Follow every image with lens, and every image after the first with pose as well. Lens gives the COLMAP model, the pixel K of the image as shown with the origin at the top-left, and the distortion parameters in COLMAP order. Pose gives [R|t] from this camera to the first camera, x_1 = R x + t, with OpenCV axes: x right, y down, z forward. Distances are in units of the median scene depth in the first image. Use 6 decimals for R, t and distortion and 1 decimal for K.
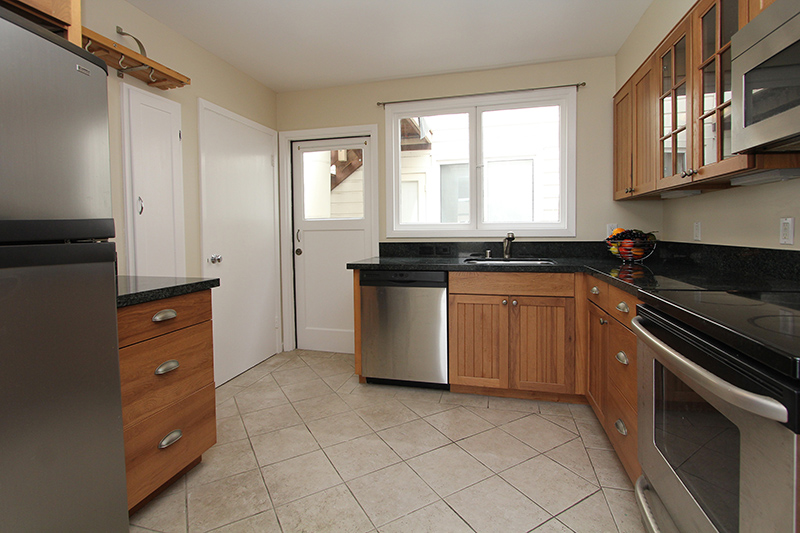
lens RADIAL K [[391.6, 0, 400.4], [0, 391.6, 224.8], [0, 0, 1]] dist [-0.001634, -0.000065]
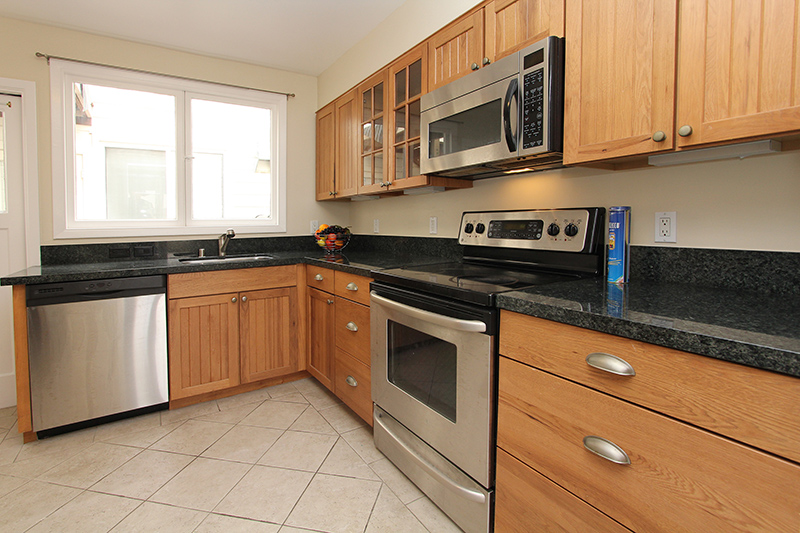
lens RADIAL K [[391.6, 0, 400.4], [0, 391.6, 224.8], [0, 0, 1]] dist [-0.001634, -0.000065]
pose [[0.678065, -0.006524, 0.734973, -0.173265], [-0.000373, 0.999957, 0.009220, -0.001081], [-0.735002, -0.006525, 0.678034, 0.018708]]
